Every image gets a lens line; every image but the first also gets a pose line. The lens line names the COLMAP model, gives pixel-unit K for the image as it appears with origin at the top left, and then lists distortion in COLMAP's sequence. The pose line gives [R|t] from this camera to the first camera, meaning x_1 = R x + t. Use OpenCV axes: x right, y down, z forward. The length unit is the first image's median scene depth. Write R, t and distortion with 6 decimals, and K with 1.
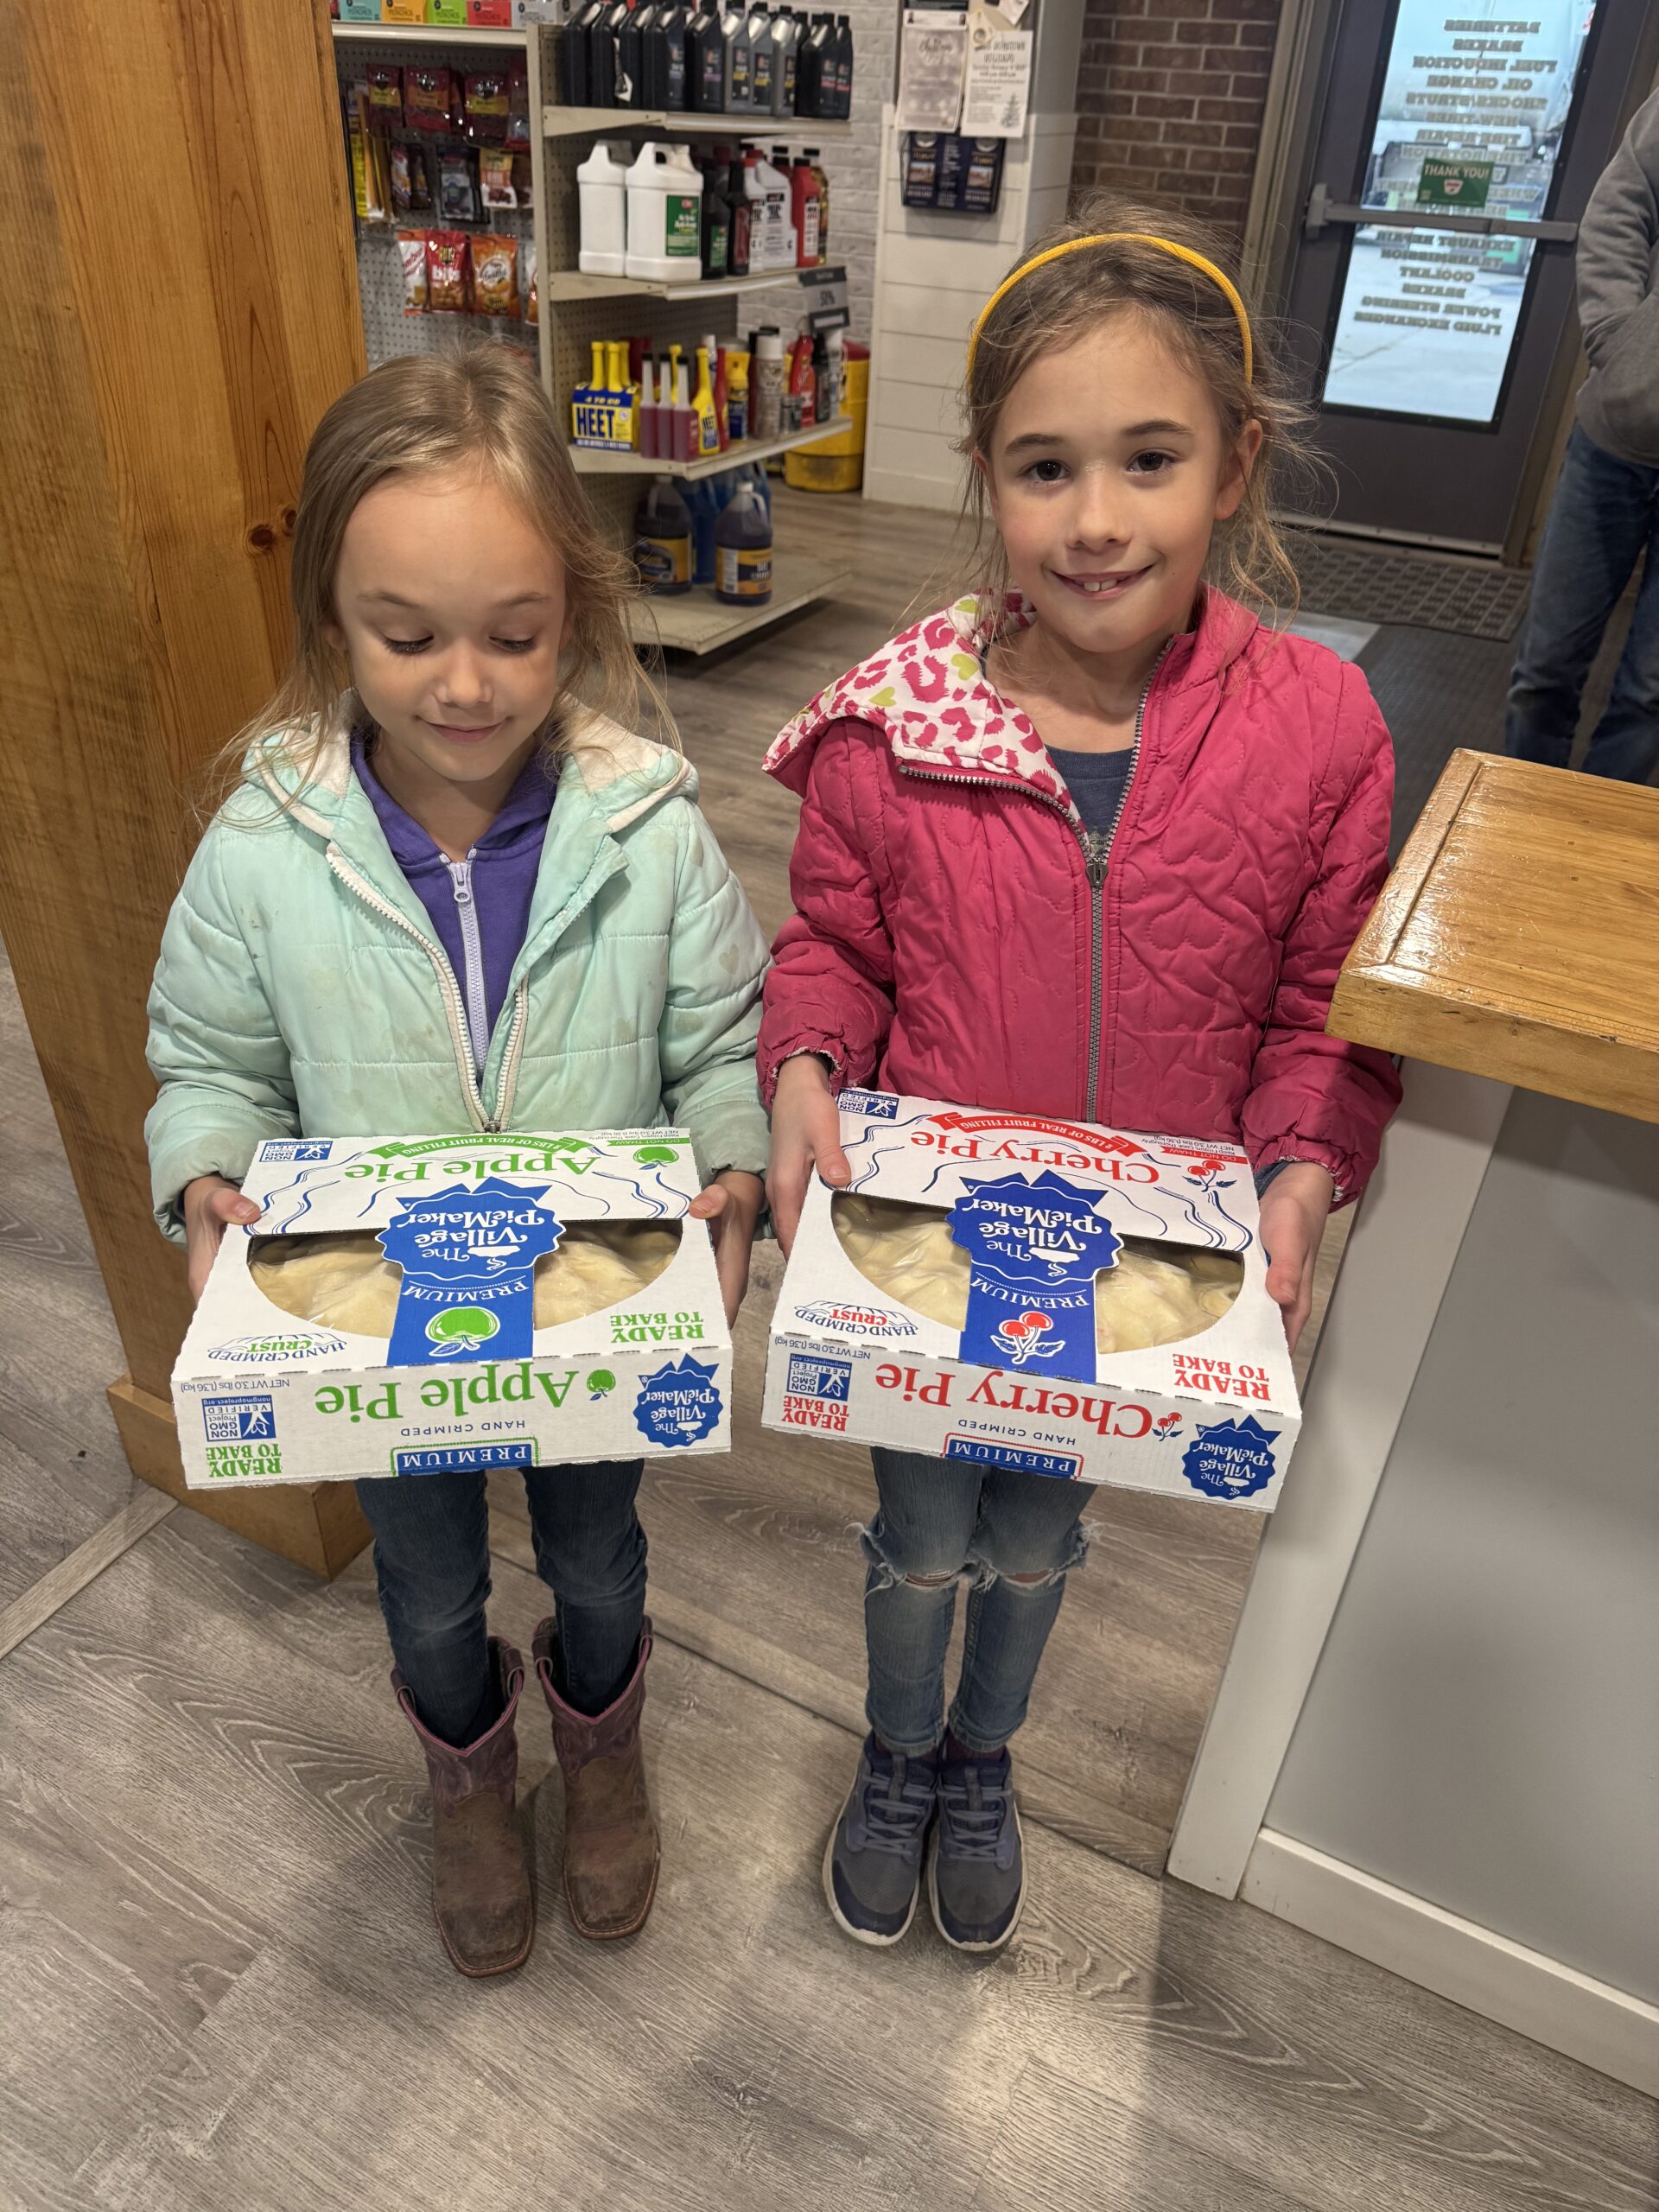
lens RADIAL K [[1581.8, 0, 831.8], [0, 1581.8, 1125.2], [0, 0, 1]] dist [0.015035, -0.028283]
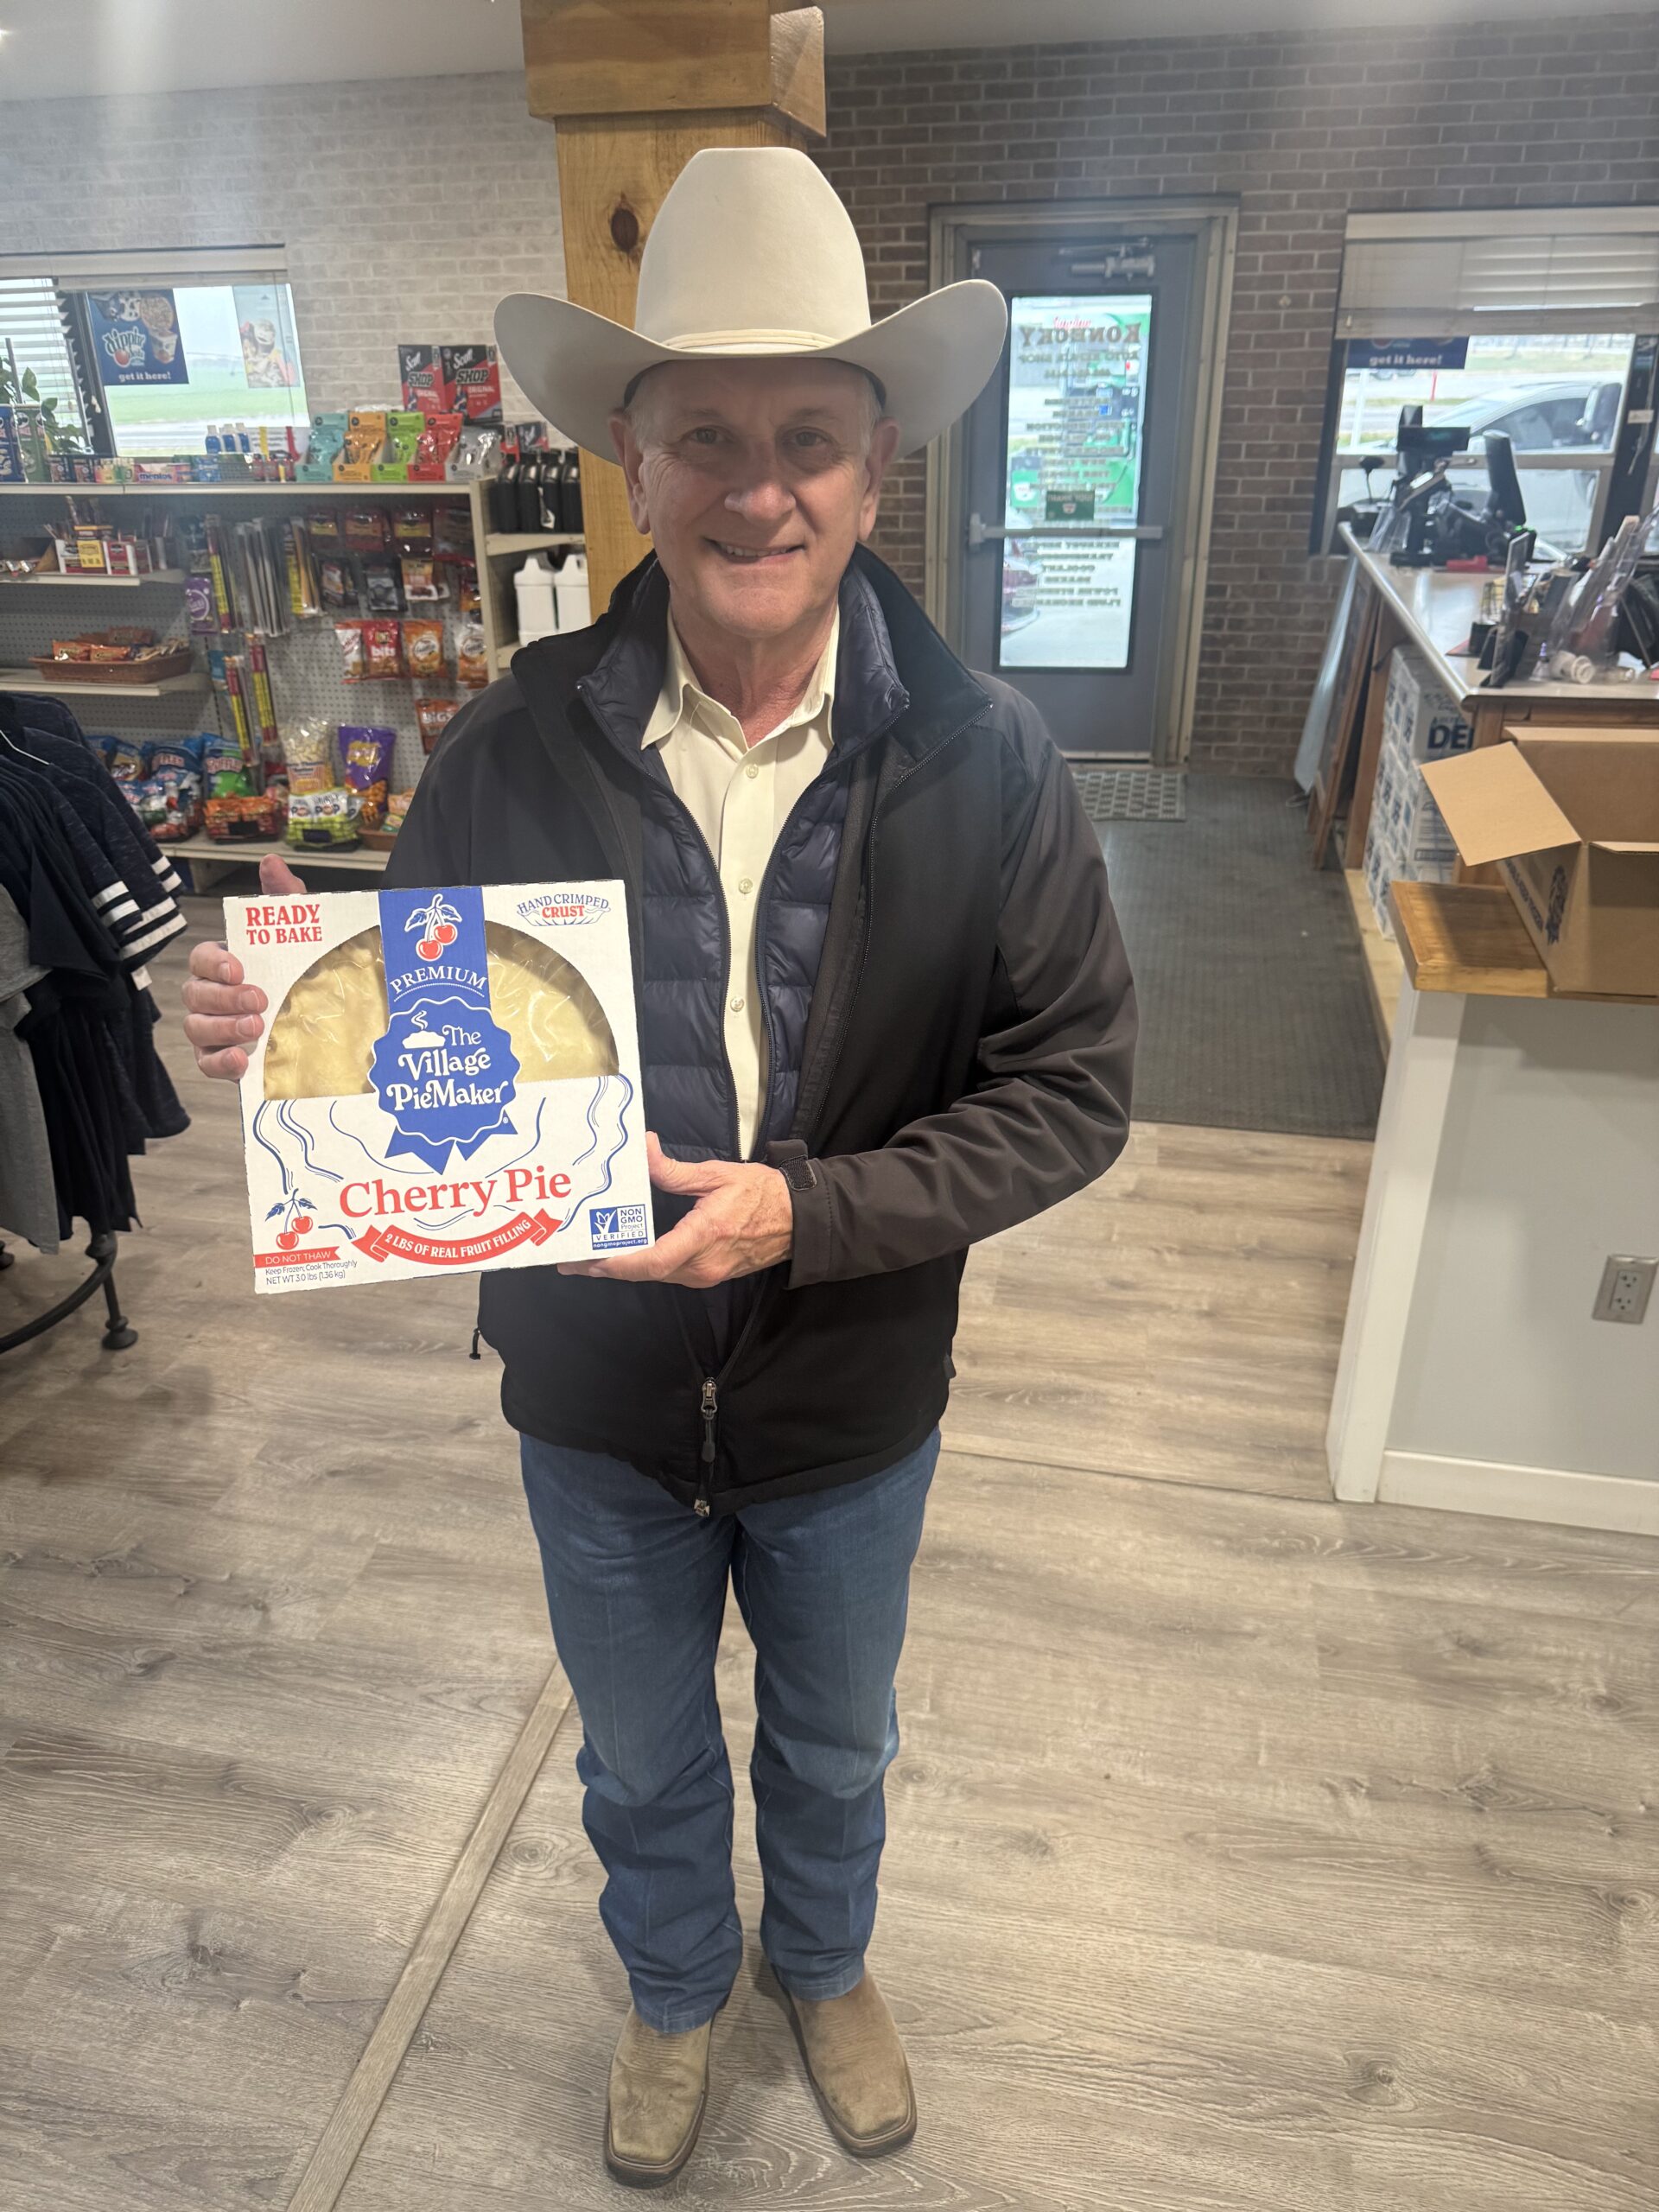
lens RADIAL K [[1581.8, 0, 802.5], [0, 1581.8, 1119.6], [0, 0, 1]] dist [0.015035, -0.028283]
pose [[0.965816, -0.161163, 0.203041, -0.238781], [0.188259, 0.974514, -0.121987, 0.055439], [-0.178206, 0.156042, 0.971542, -0.254774]]
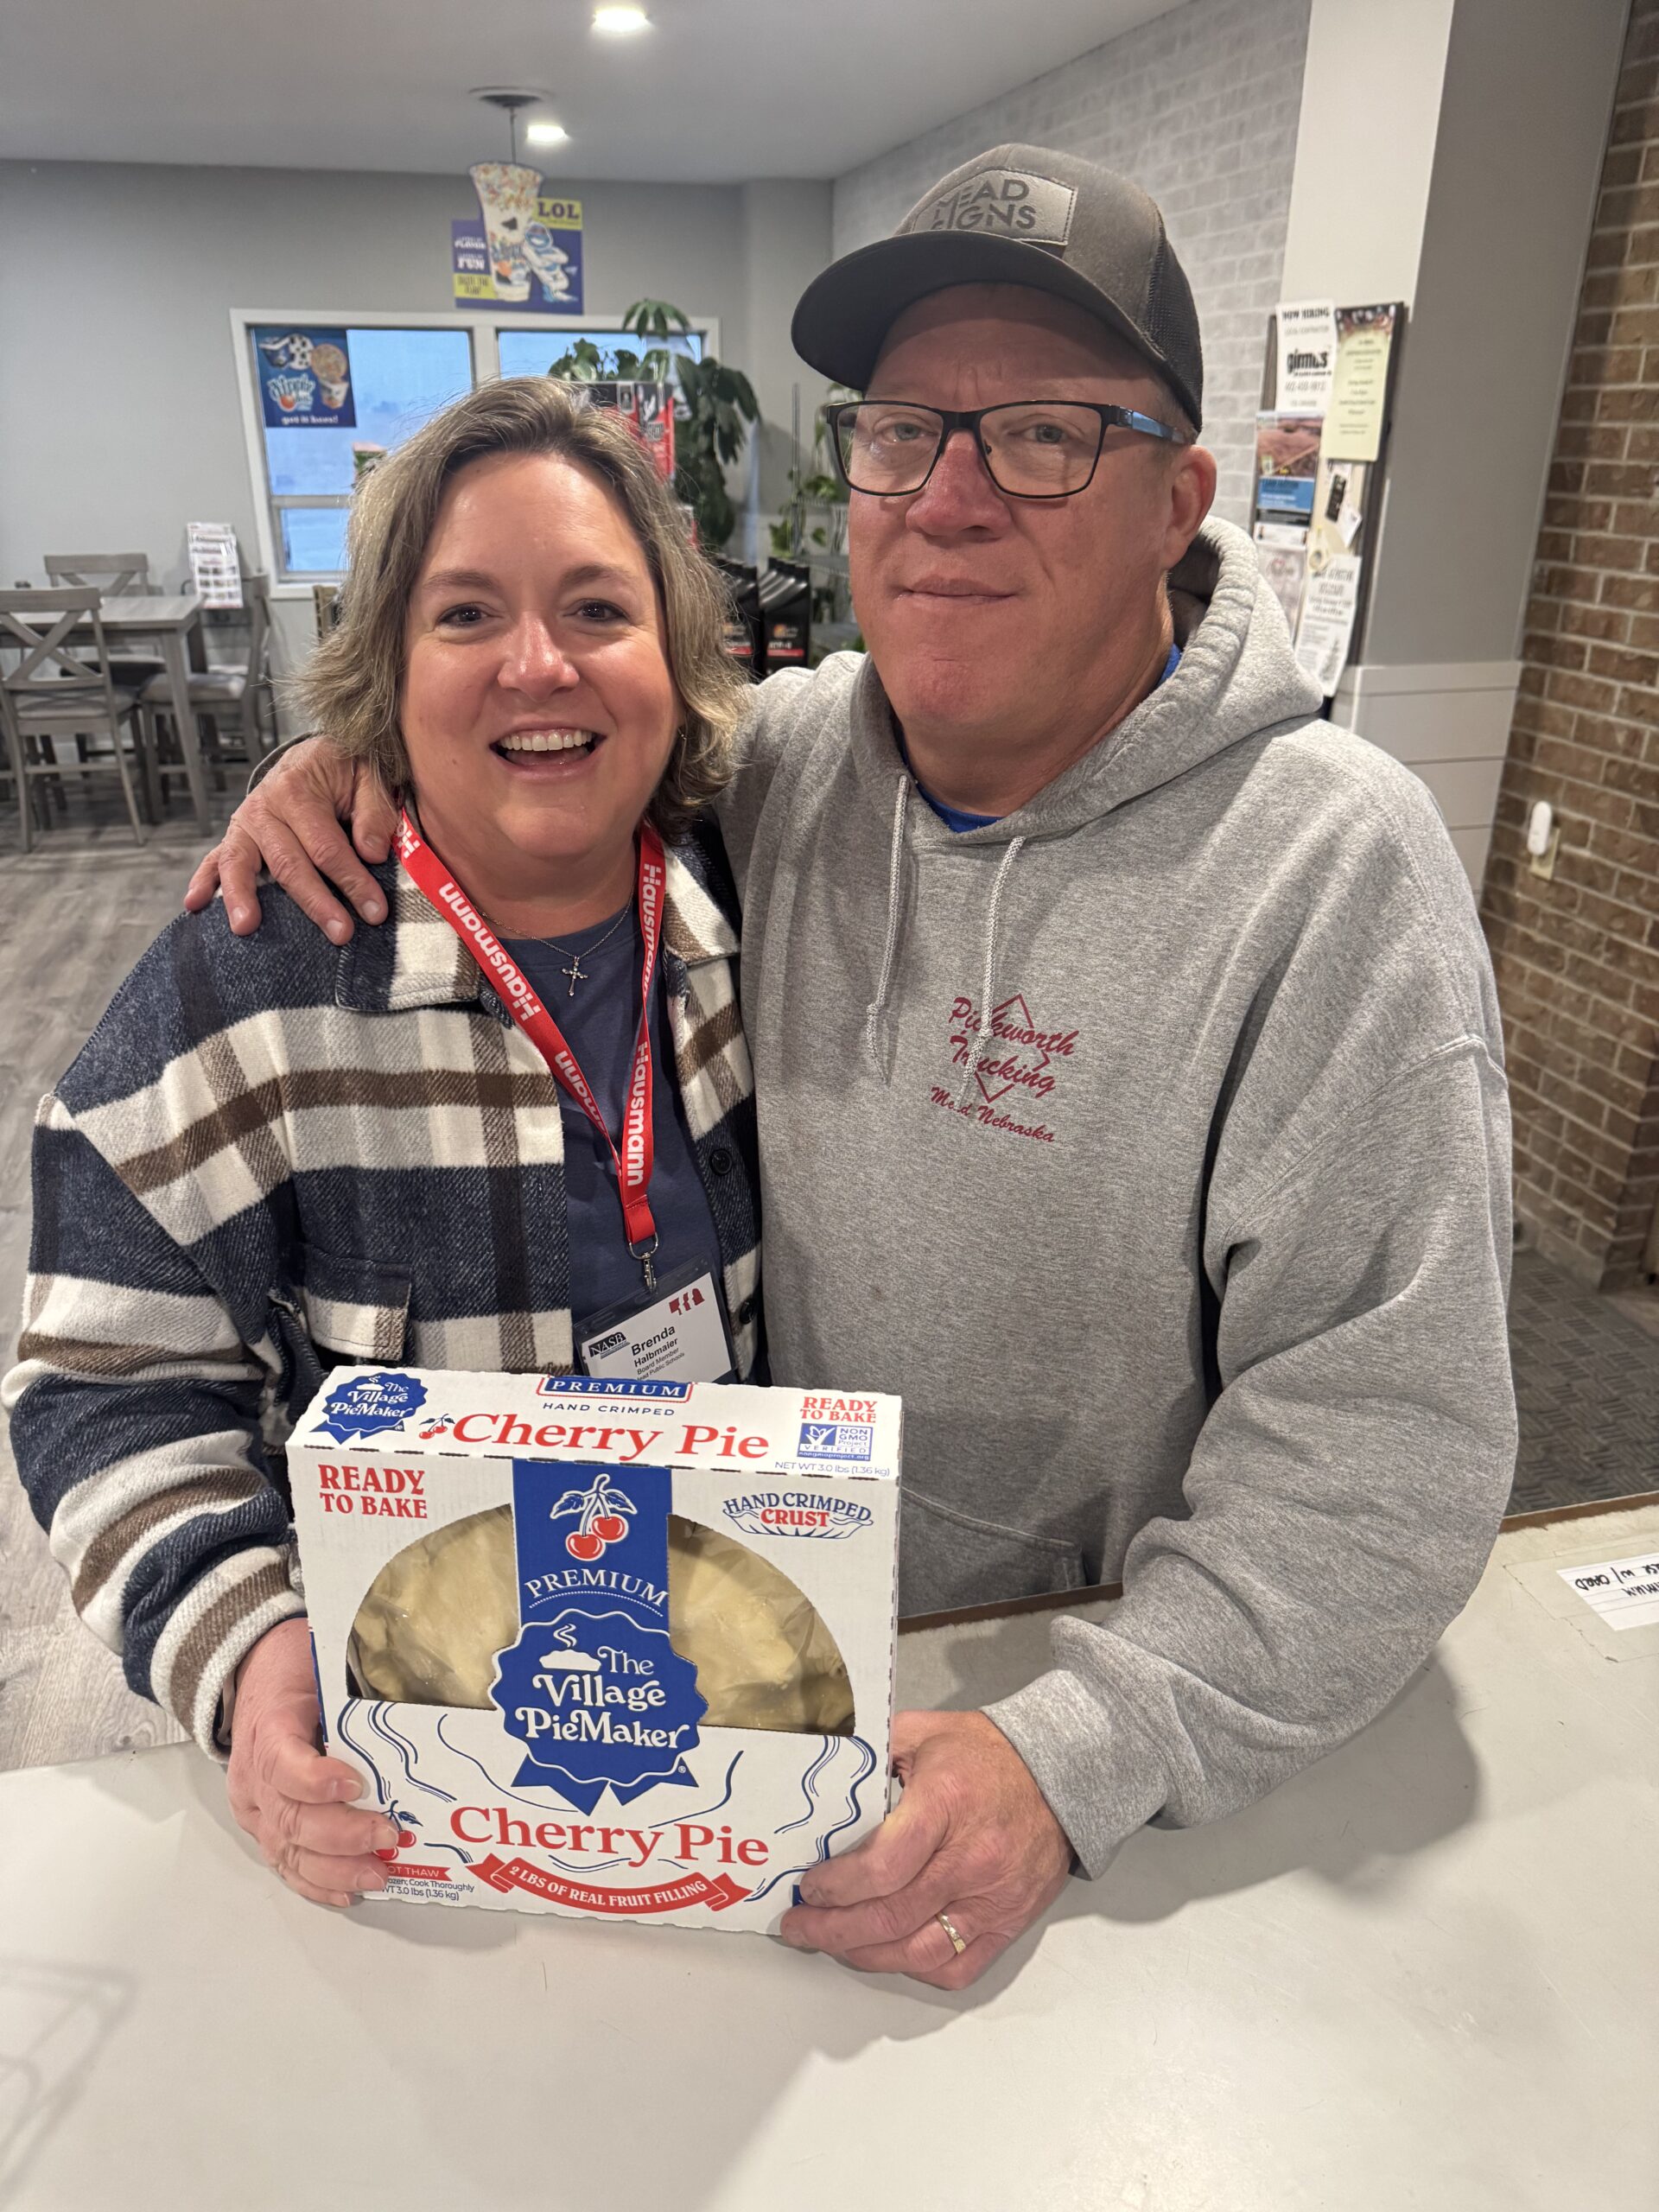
lens RADIAL K [[1581.8, 0, 813.4], [0, 1581.8, 1100.4], [0, 0, 1]] dist [0.015035, -0.028283]
pose [[0.670707, 0.258647, -0.695165, 0.588981], [-0.397157, 0.916785, -0.042079, -0.430373], [0.626433, 0.304312, 0.717618, 0.530603]]
